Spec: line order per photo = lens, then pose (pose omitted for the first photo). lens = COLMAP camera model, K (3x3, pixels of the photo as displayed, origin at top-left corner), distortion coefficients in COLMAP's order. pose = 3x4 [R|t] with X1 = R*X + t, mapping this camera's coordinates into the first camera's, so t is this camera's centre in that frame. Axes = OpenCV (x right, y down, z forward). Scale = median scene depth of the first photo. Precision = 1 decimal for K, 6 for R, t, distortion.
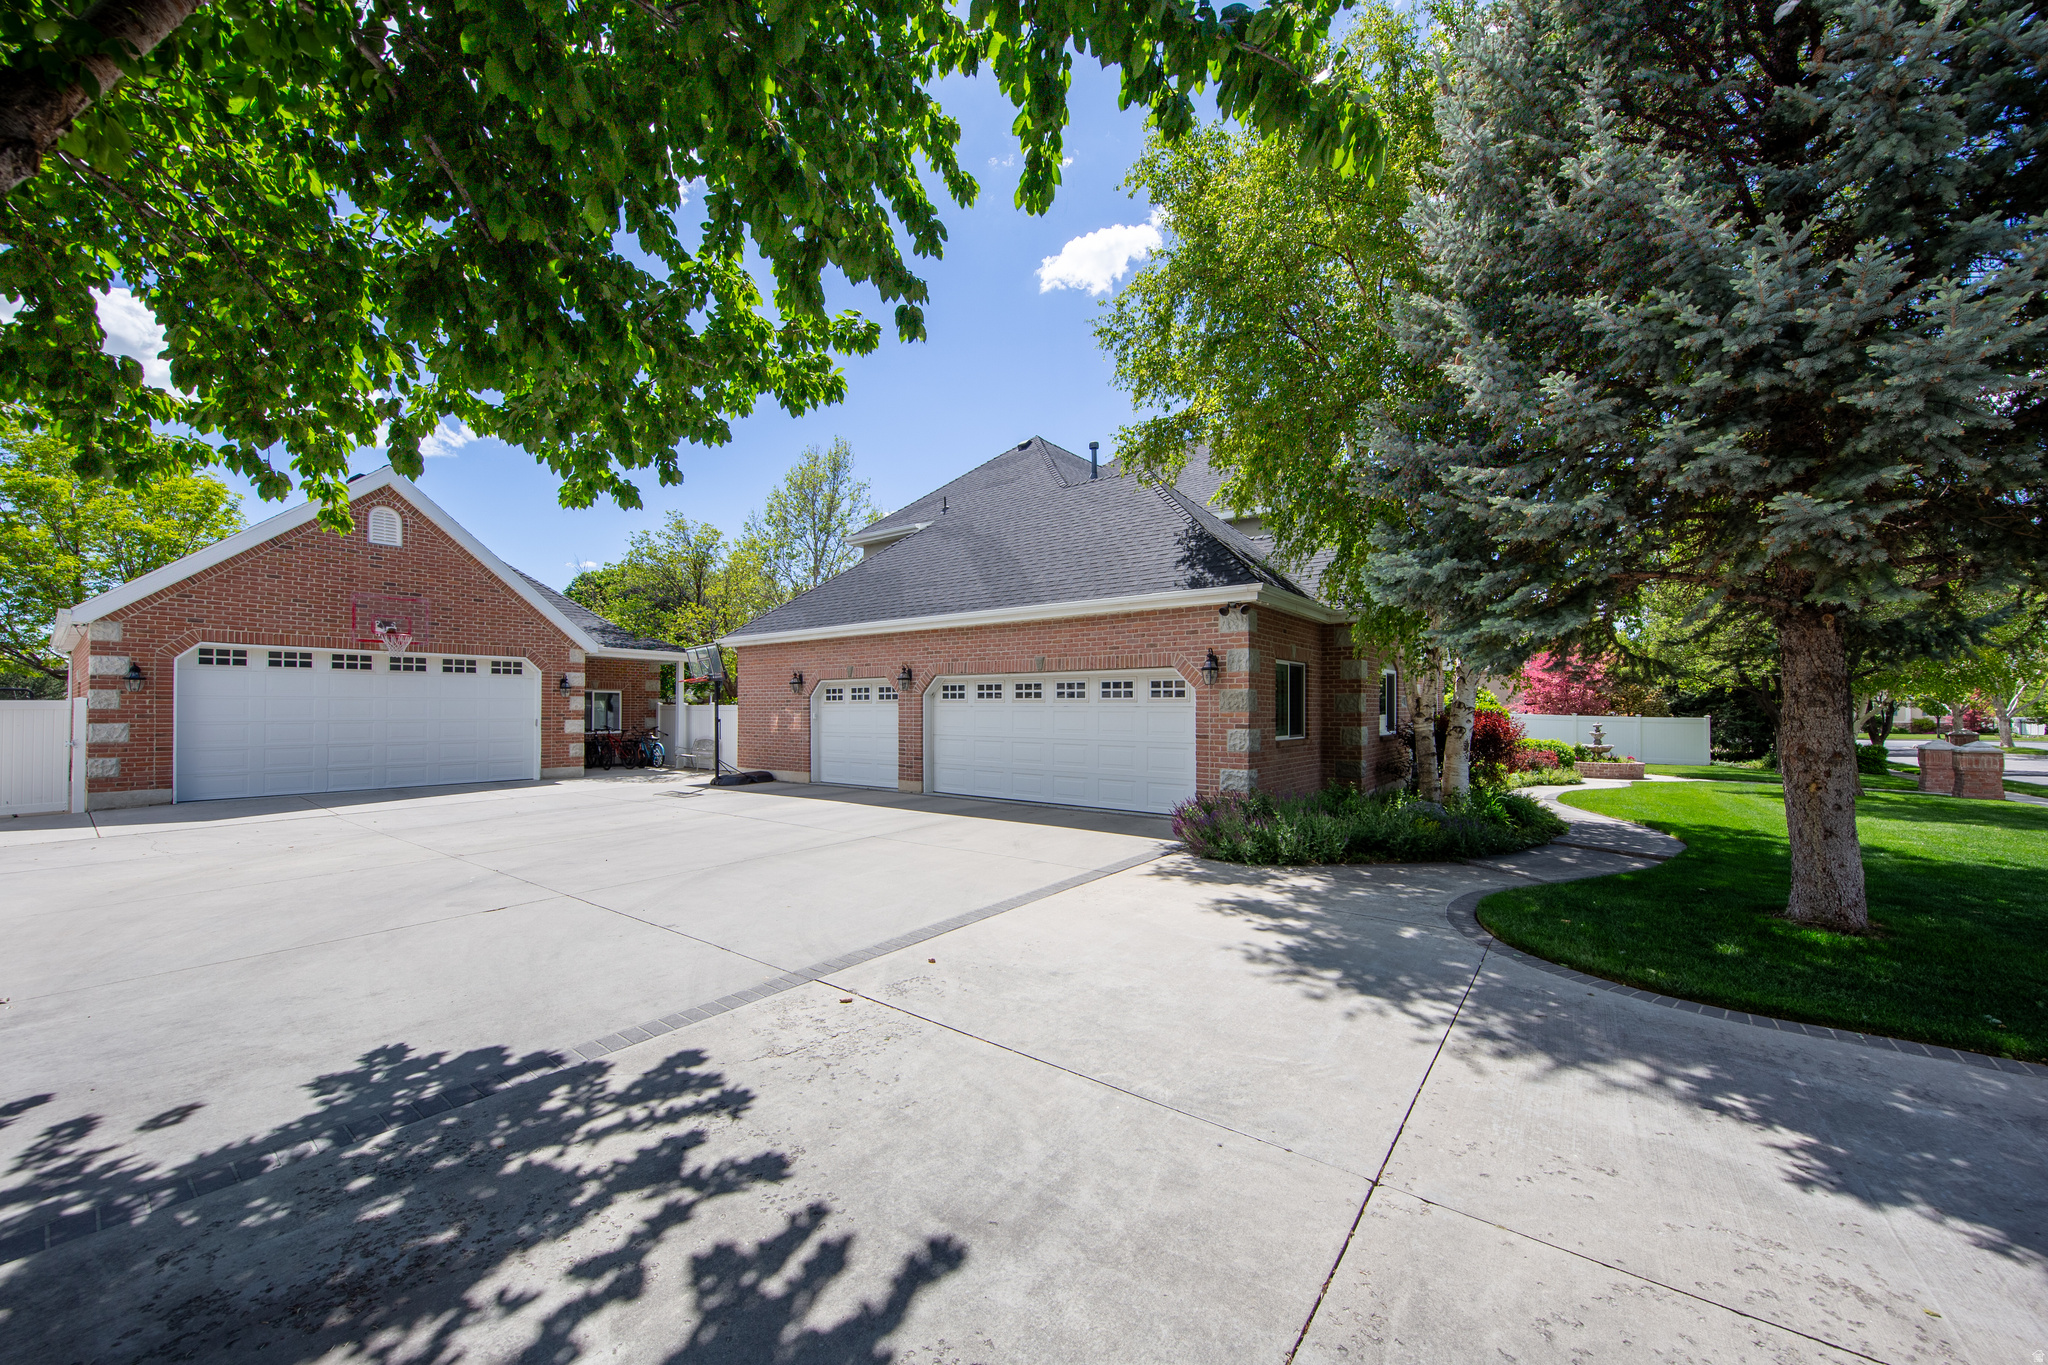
lens RADIAL K [[747.7, 0, 1037.4], [0, 747.7, 703.4], [0, 0, 1]] dist [-0.003216, -0.000591]
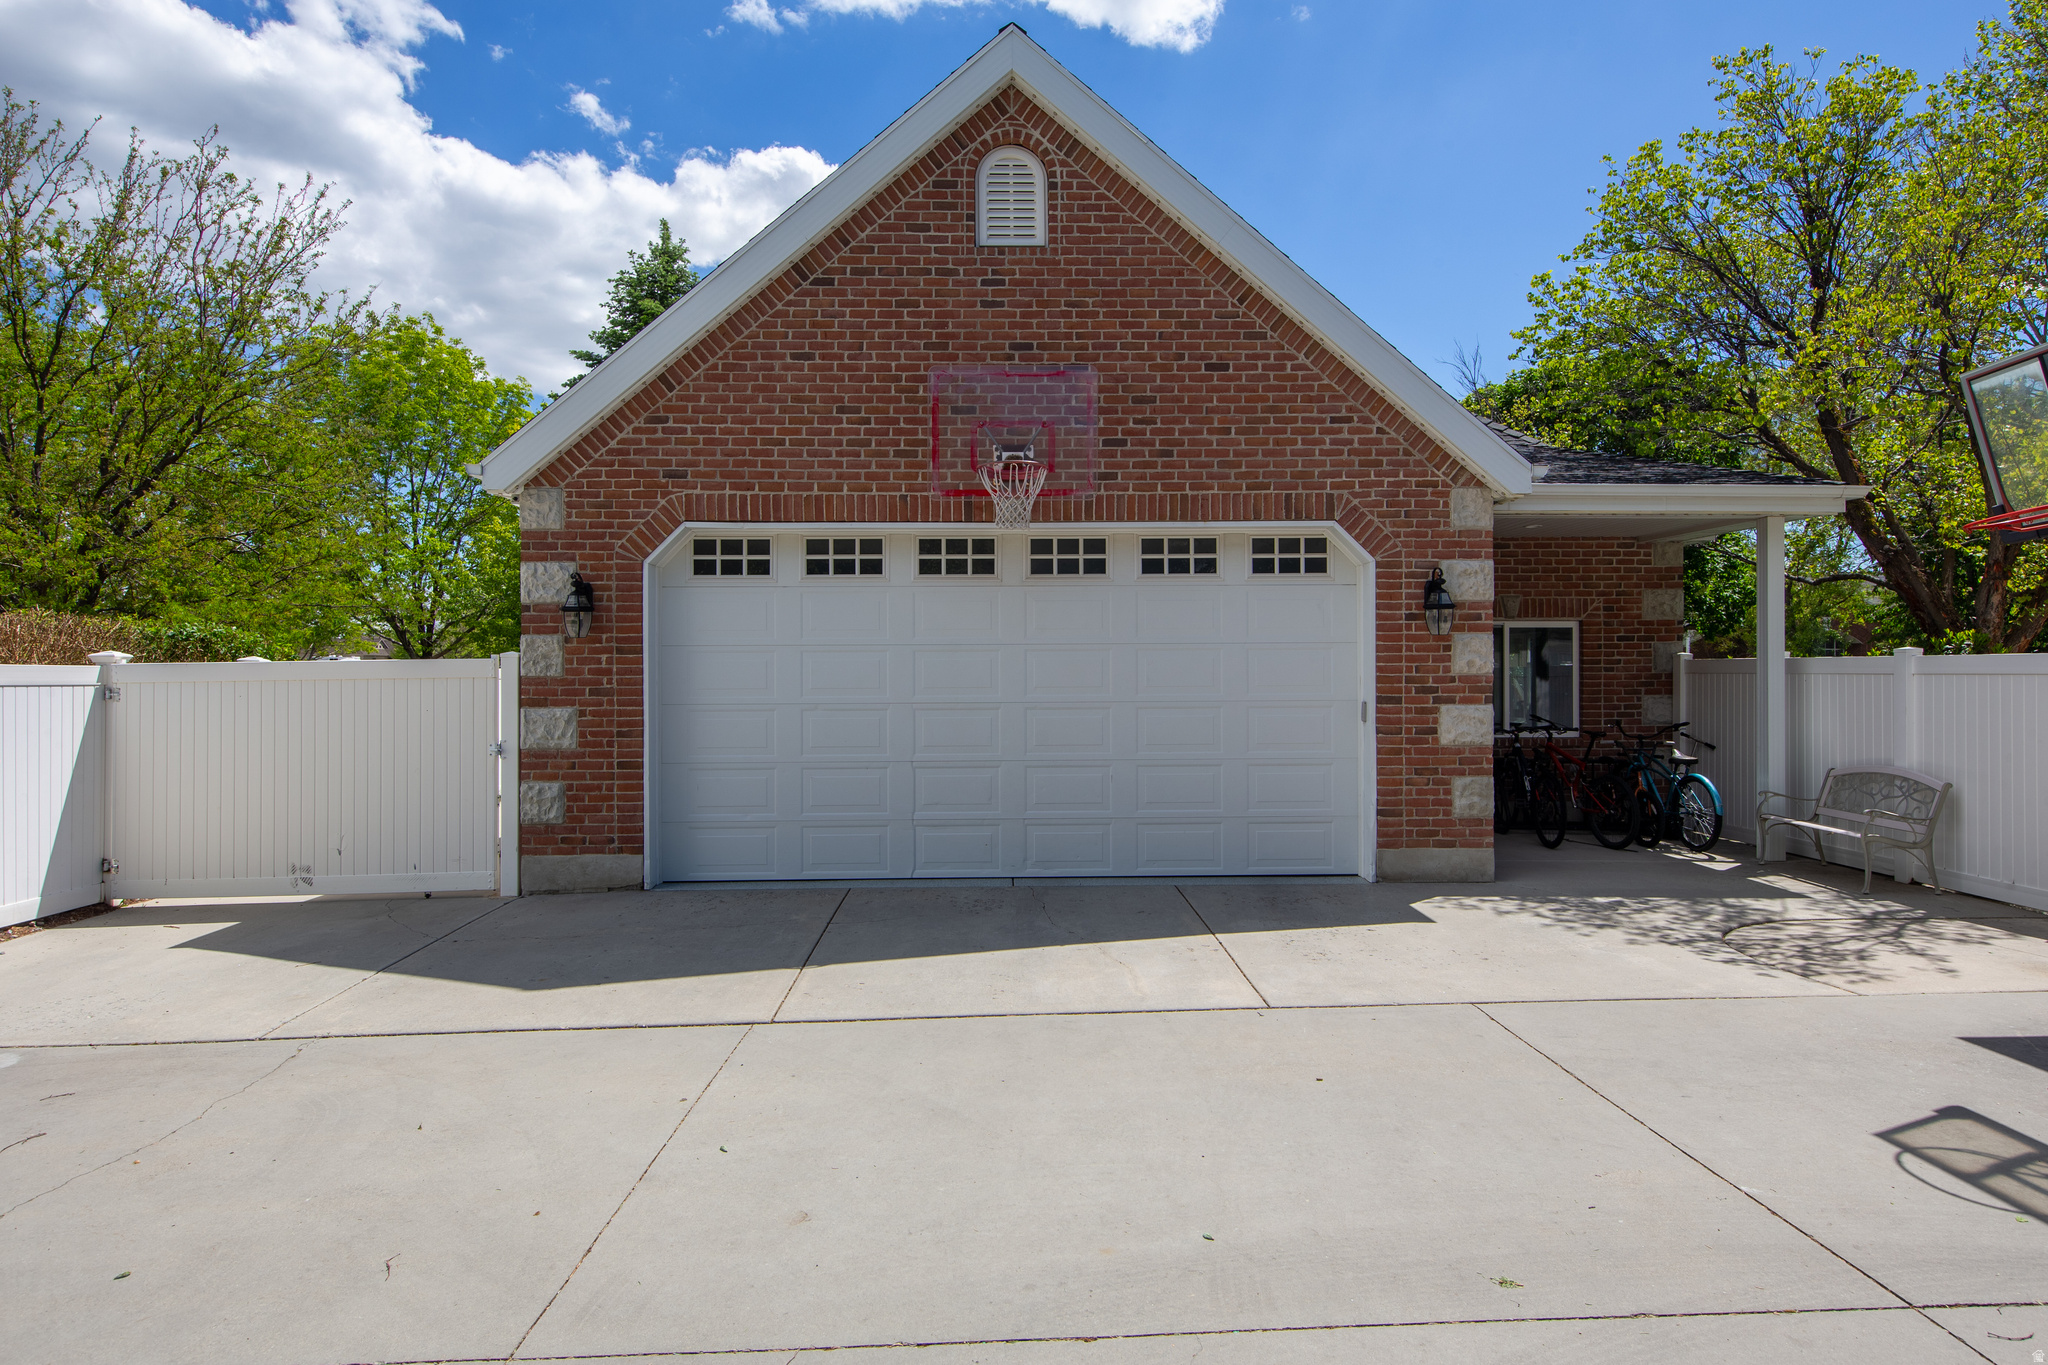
lens RADIAL K [[1197.5, 0, 1012.4], [0, 1197.5, 668.7], [0, 0, 1]] dist [0.024970, 0.000502]
pose [[0.614570, -0.007701, -0.788825, -0.354419], [0.011443, 0.999934, -0.000847, 0.004972], [0.788780, -0.008506, 0.614617, 0.564162]]
